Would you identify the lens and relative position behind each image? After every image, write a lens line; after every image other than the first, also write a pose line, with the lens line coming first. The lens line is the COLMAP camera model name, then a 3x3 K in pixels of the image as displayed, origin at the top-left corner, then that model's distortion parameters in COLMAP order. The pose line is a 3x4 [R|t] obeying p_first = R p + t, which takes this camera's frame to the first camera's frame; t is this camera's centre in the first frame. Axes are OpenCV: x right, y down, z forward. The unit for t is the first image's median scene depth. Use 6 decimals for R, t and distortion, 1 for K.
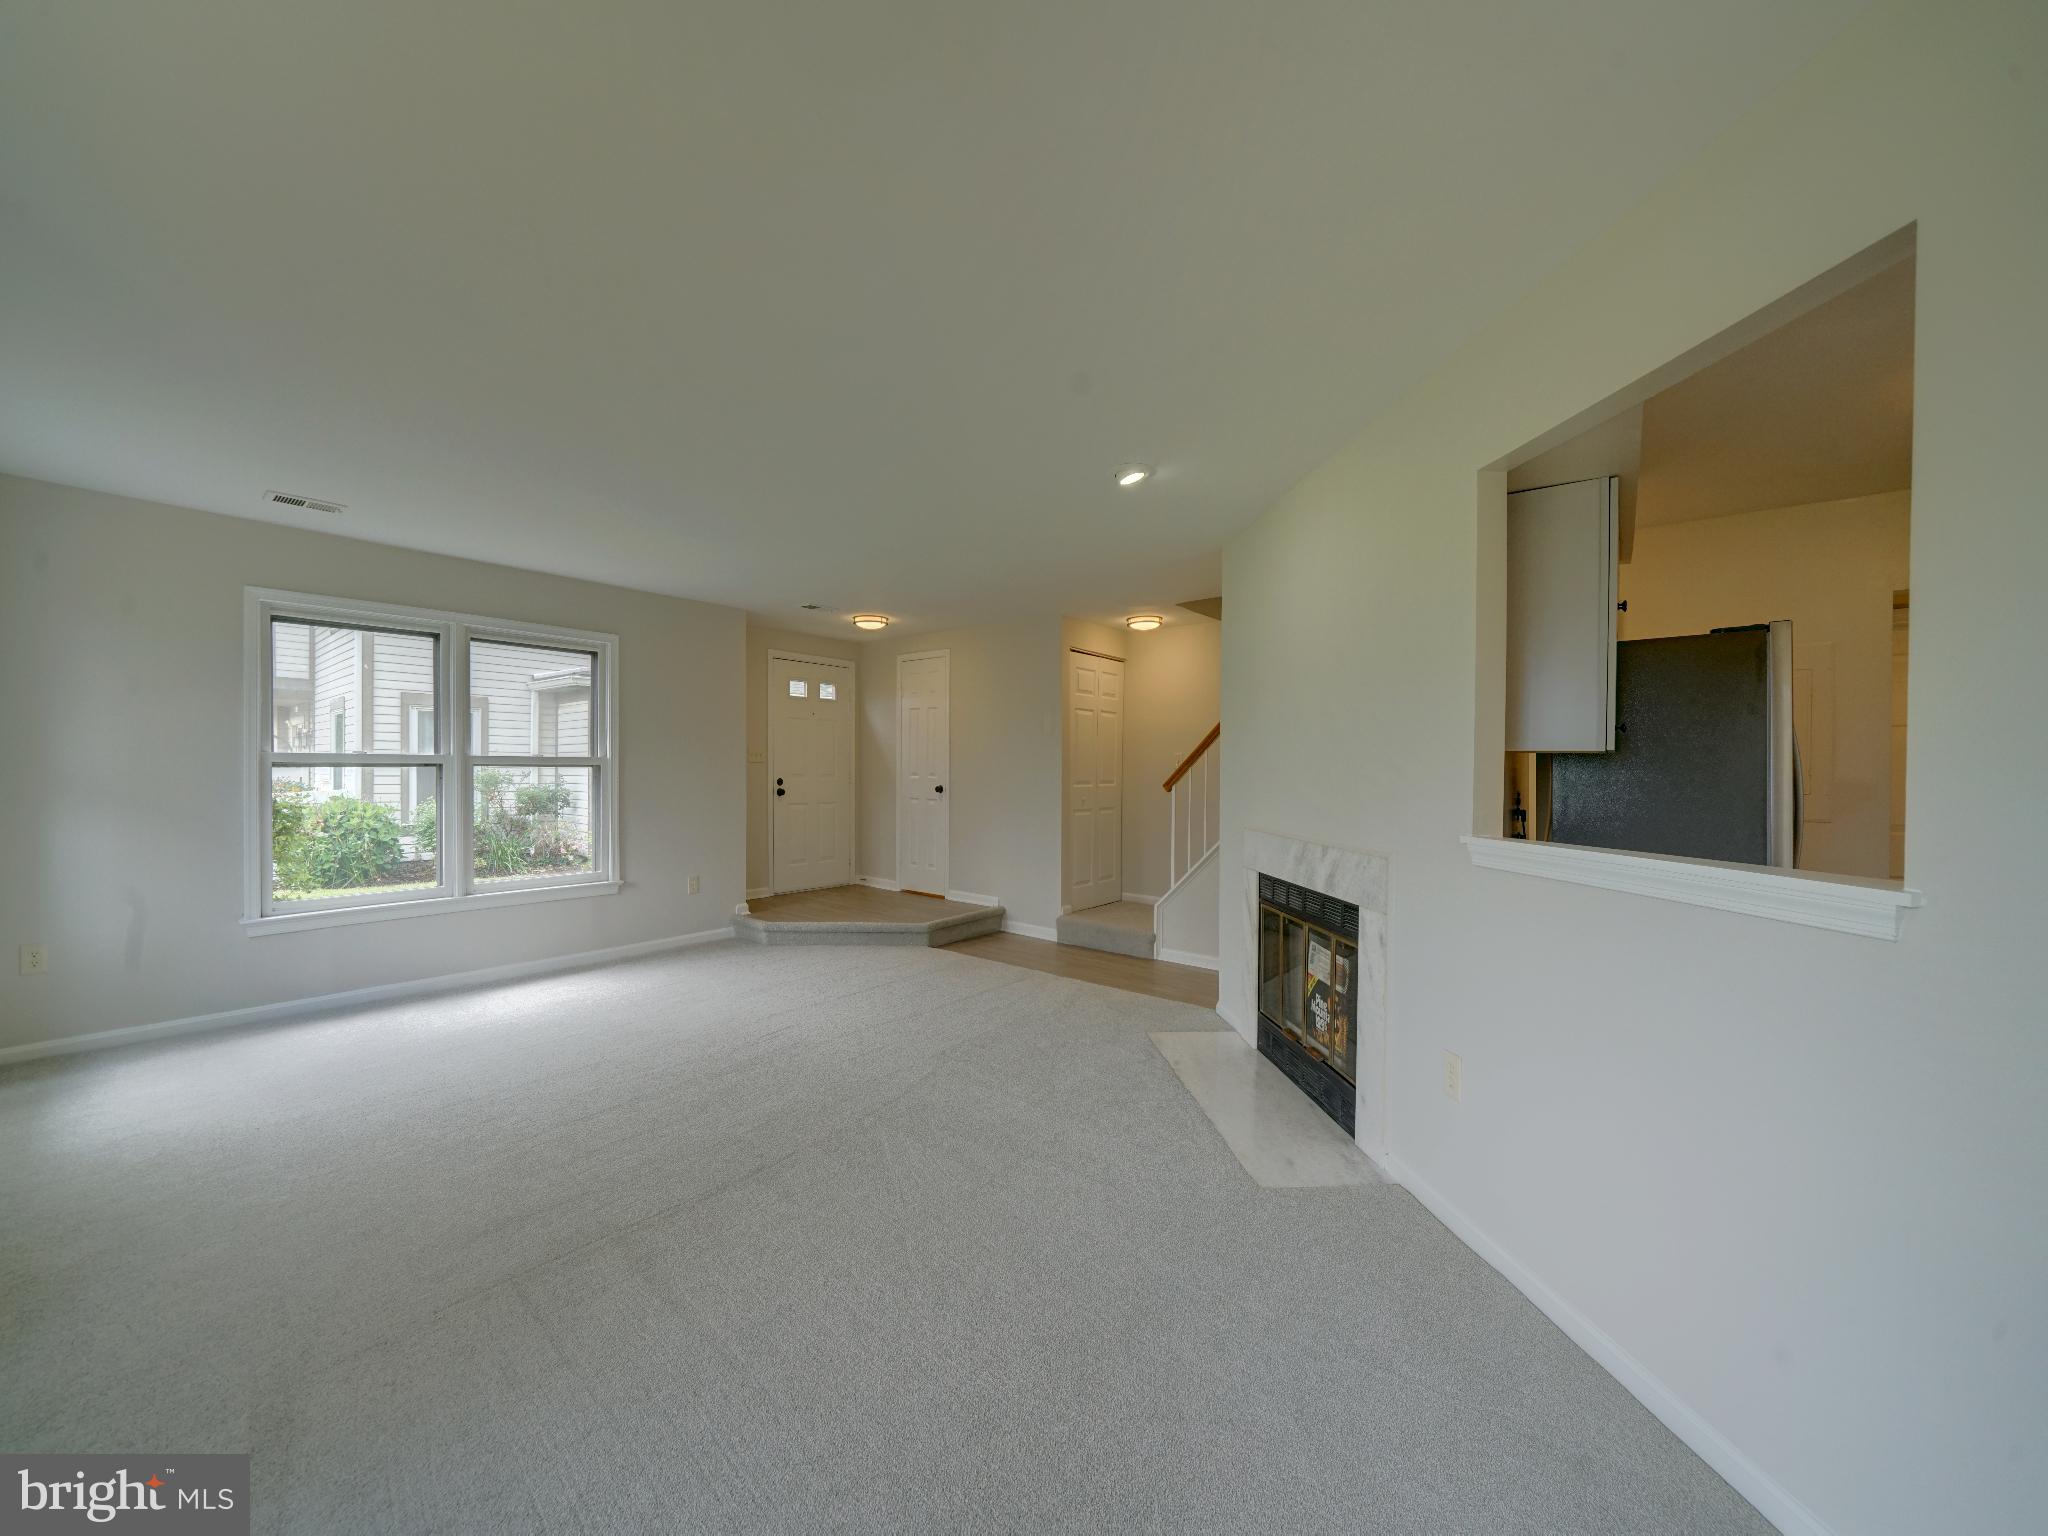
lens RADIAL K [[780.1, 0, 1024.0], [0, 780.1, 768.0], [0, 0, 1]] dist [0.000065, -0.000079]
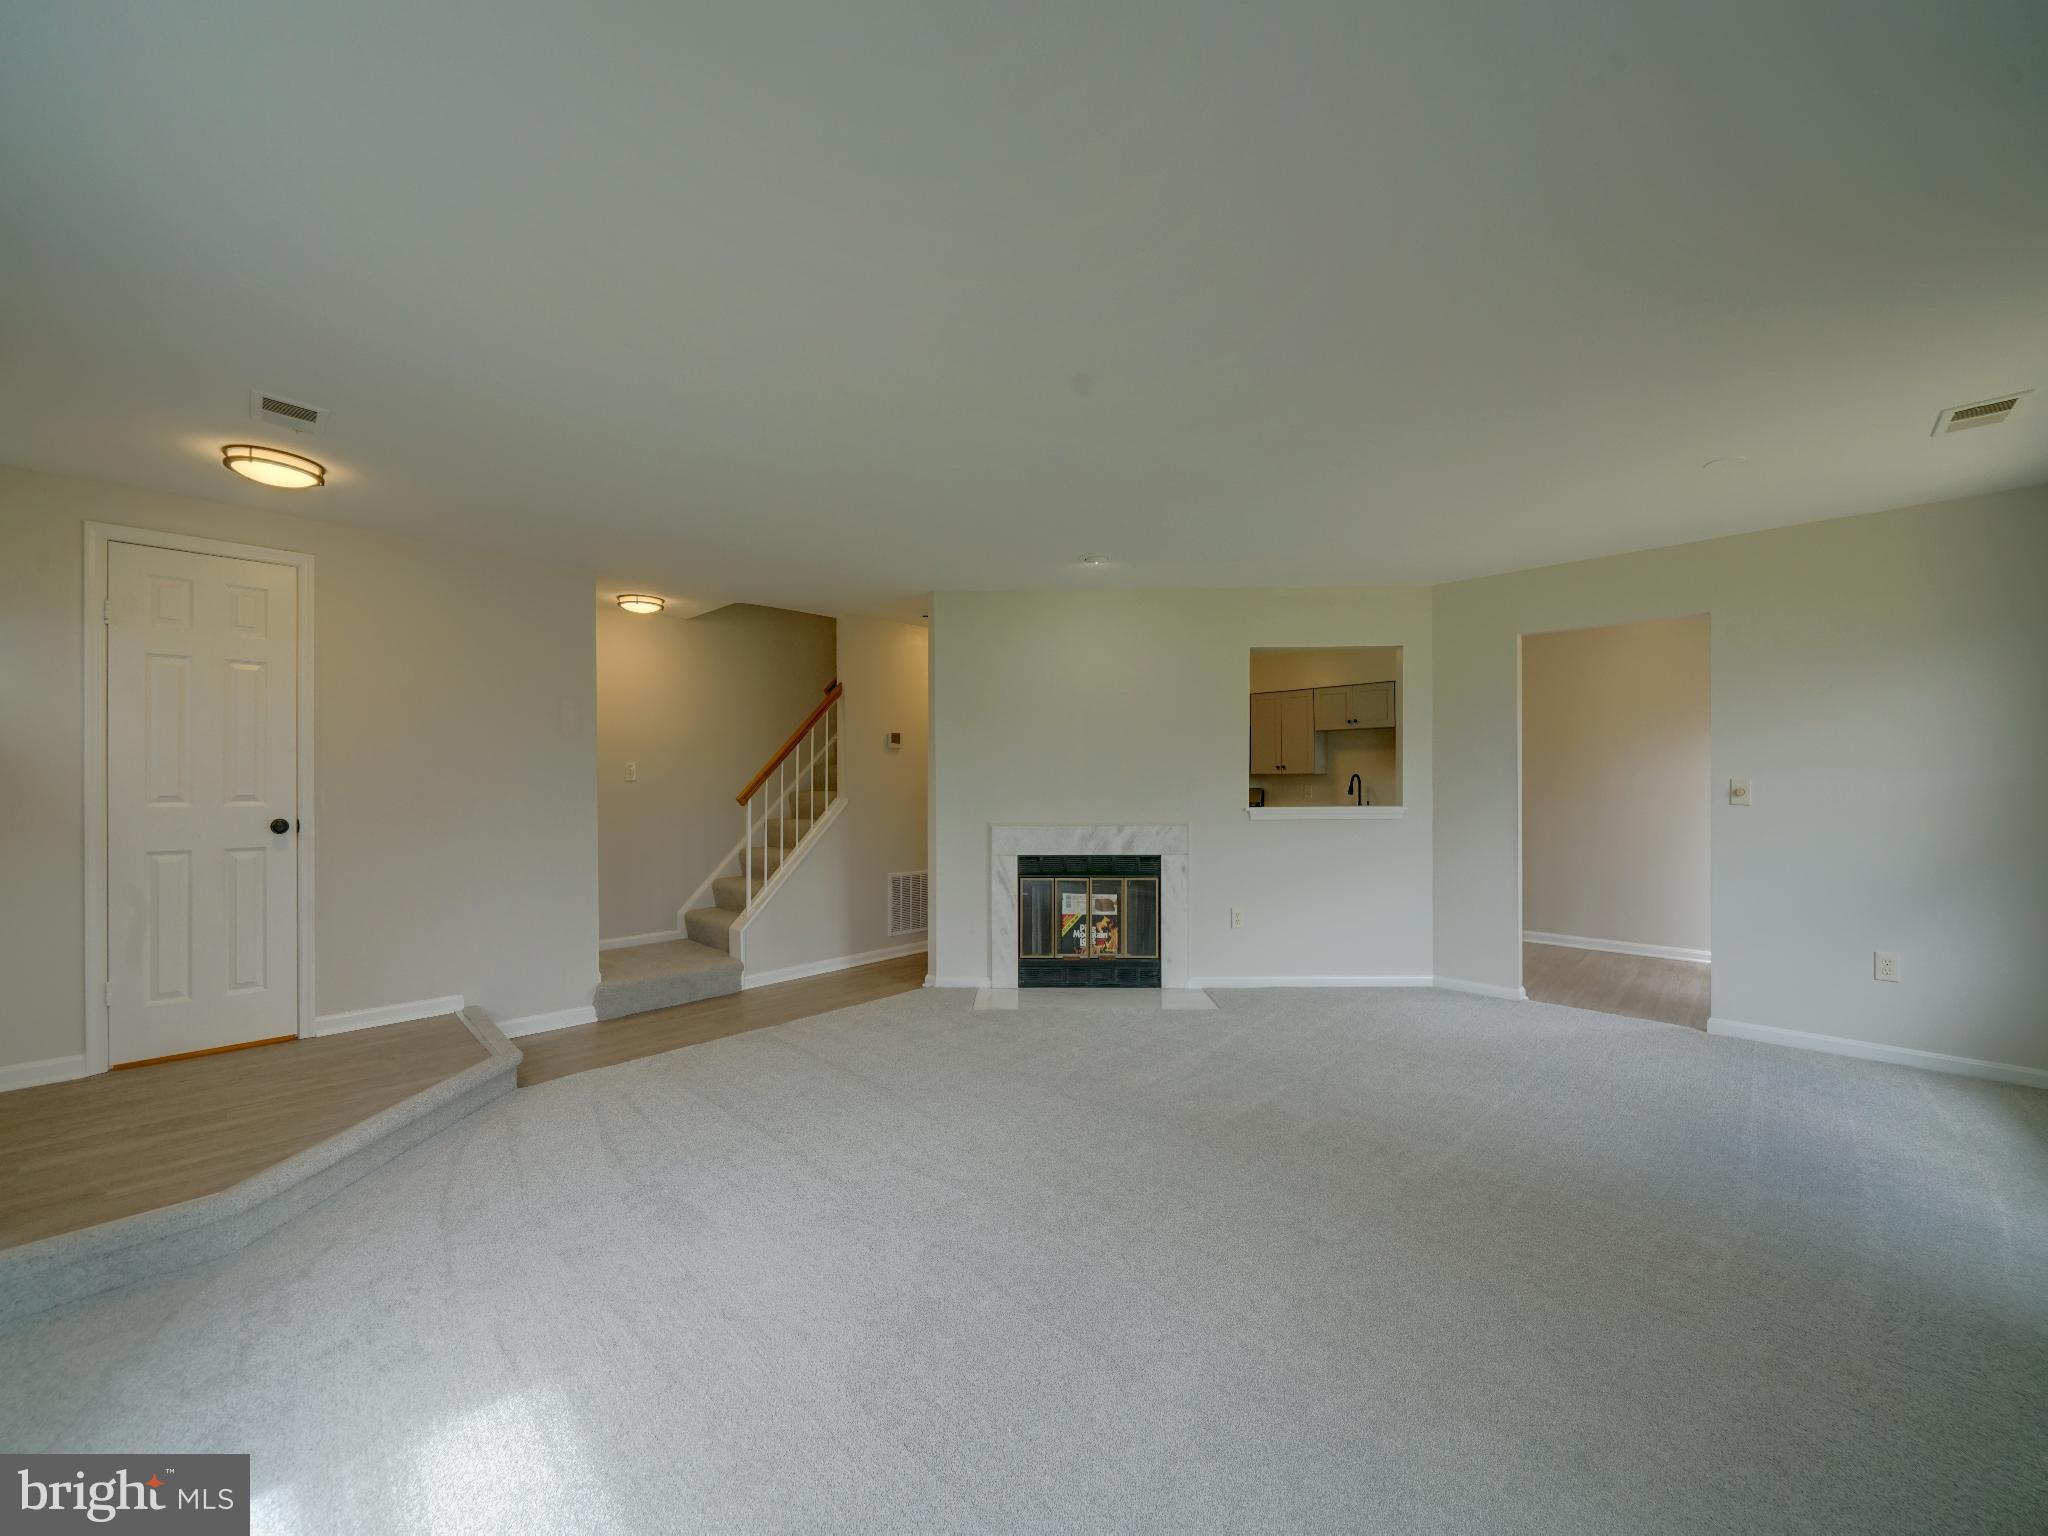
lens RADIAL K [[780.1, 0, 1024.0], [0, 780.1, 768.0], [0, 0, 1]] dist [0.000065, -0.000079]
pose [[0.088047, 0.006307, 0.996096, -0.708666], [0.004526, 0.999967, -0.006731, -0.006085], [-0.996106, 0.005101, 0.088015, 0.592935]]
